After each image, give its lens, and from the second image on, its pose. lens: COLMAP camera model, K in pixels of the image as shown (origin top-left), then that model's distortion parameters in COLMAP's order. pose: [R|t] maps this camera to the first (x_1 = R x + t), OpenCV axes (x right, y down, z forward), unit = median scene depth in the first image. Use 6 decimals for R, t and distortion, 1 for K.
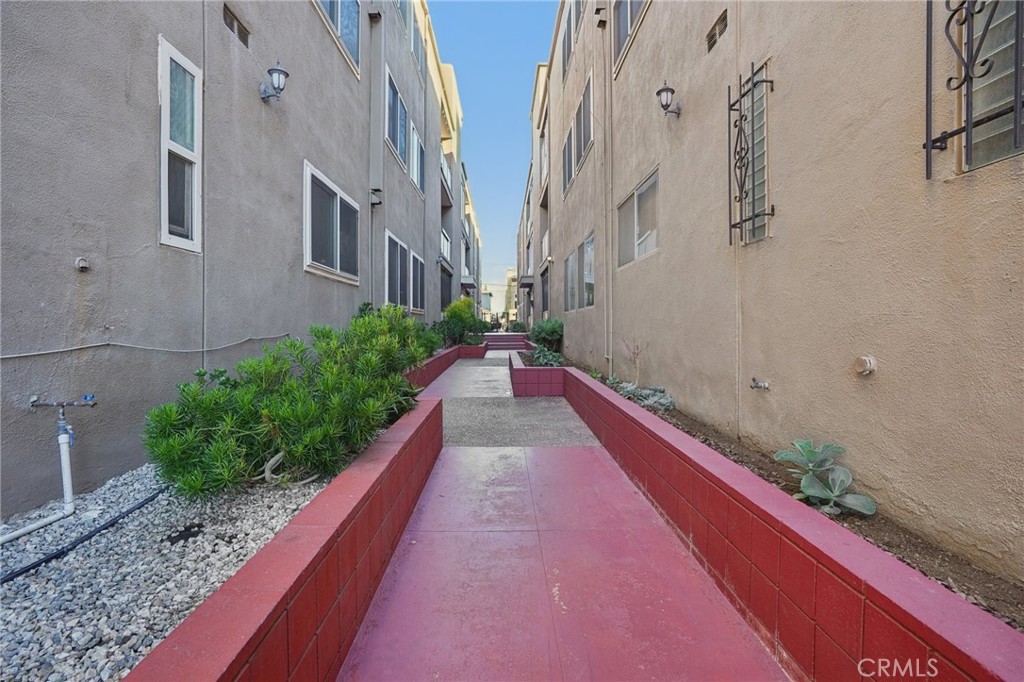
lens RADIAL K [[481.1, 0, 511.5], [0, 481.1, 325.7], [0, 0, 1]] dist [-0.069630, 0.028085]
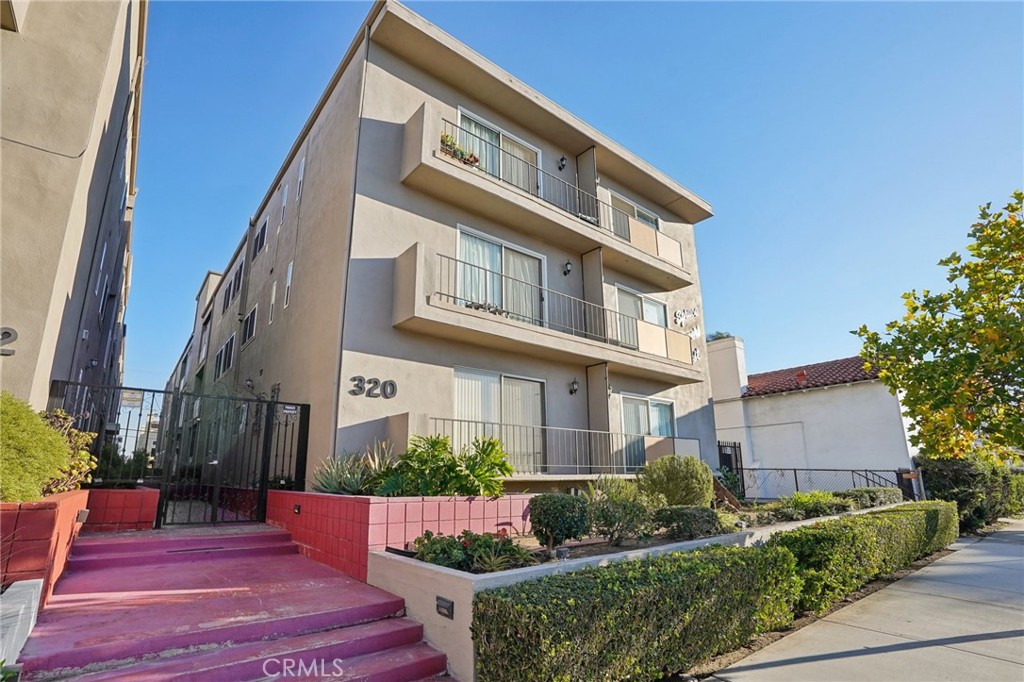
lens RADIAL K [[486.7, 0, 509.7], [0, 486.7, 377.4], [0, 0, 1]] dist [-0.060406, 0.018963]
pose [[0.789019, 0.128887, 0.600698, -0.043853], [0.001261, 0.977405, -0.211370, 0.029898], [-0.614368, 0.167533, 0.771028, -0.524844]]
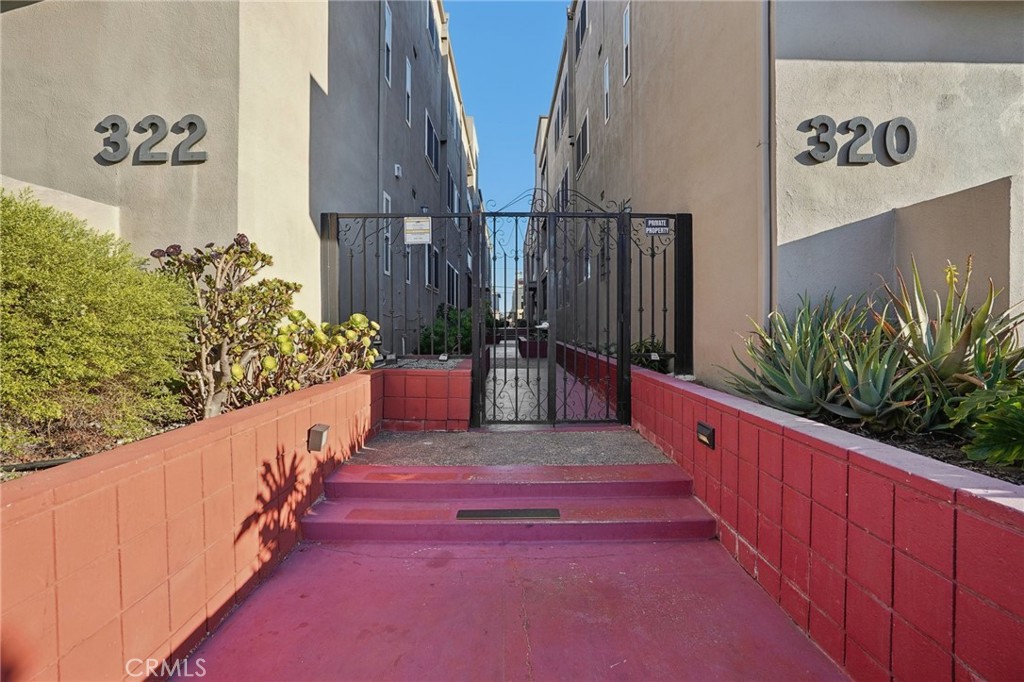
lens RADIAL K [[481.1, 0, 511.5], [0, 481.1, 325.7], [0, 0, 1]] dist [-0.069630, 0.028085]
pose [[0.999892, 0.003872, -0.014197, -0.001572], [-0.003903, 0.999990, -0.002158, 0.015284], [0.014188, 0.002213, 0.999897, -0.286174]]
